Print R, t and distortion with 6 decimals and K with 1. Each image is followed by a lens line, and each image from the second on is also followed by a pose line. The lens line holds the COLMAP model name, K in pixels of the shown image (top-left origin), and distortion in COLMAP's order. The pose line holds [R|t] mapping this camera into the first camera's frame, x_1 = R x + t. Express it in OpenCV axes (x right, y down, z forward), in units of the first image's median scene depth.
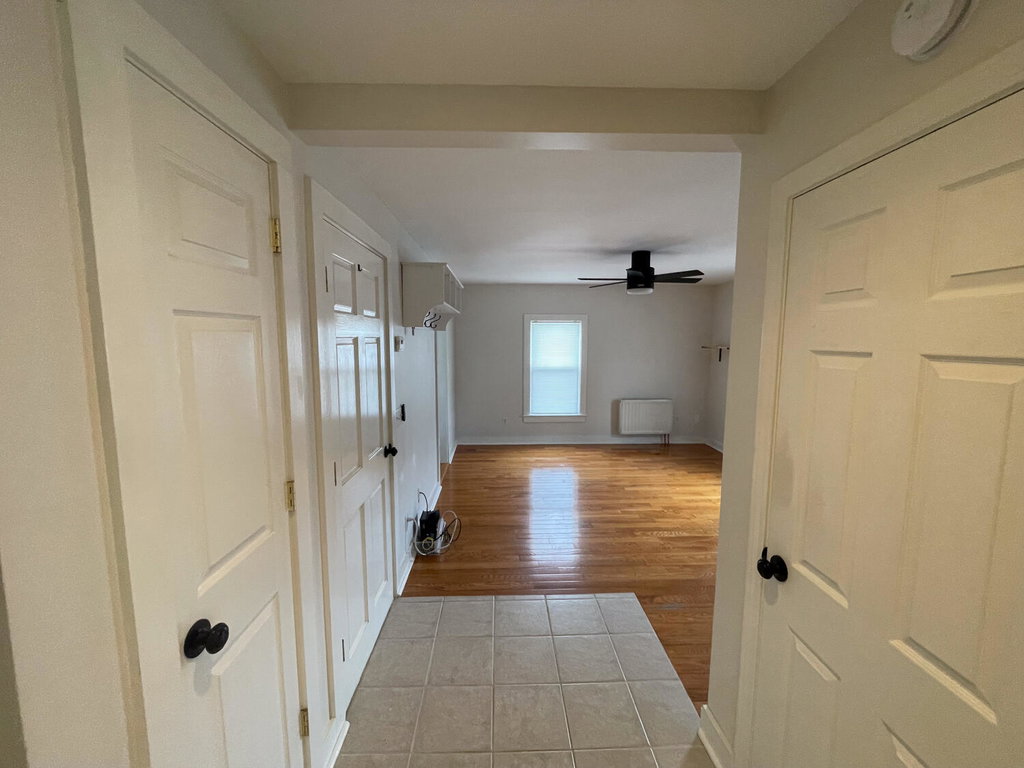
lens RADIAL K [[415.4, 0, 513.3], [0, 415.4, 381.2], [0, 0, 1]] dist [-0.000387, -0.000211]
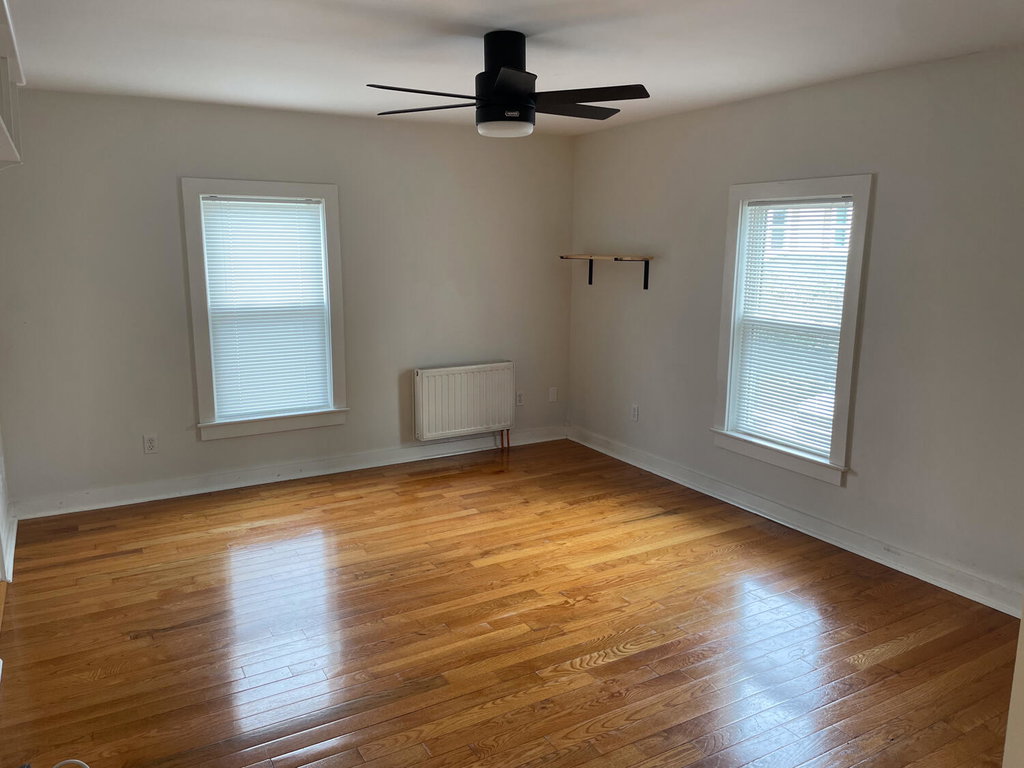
lens RADIAL K [[771.9, 0, 516.2], [0, 771.9, 380.6], [0, 0, 1]] dist [0.095545, -0.121544]
pose [[0.882486, -0.083427, 0.462881, -0.088016], [0.048682, 0.995059, 0.086531, -0.023340], [-0.467813, -0.053828, 0.882187, 0.257248]]
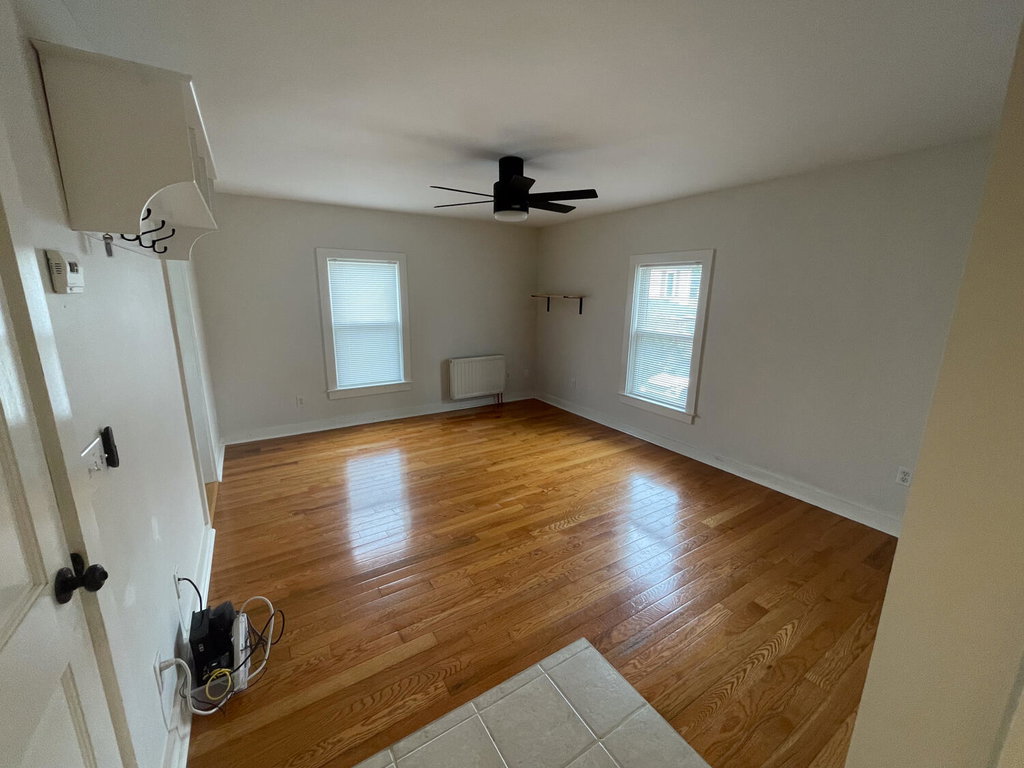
lens RADIAL K [[412.4, 0, 511.6], [0, 412.4, 382.4], [0, 0, 1]] dist [-0.001311, -0.000952]
pose [[0.863457, -0.101758, 0.494052, -0.087771], [0.044184, 0.990934, 0.126879, -0.016042], [-0.502483, -0.087725, 0.860125, 0.343565]]
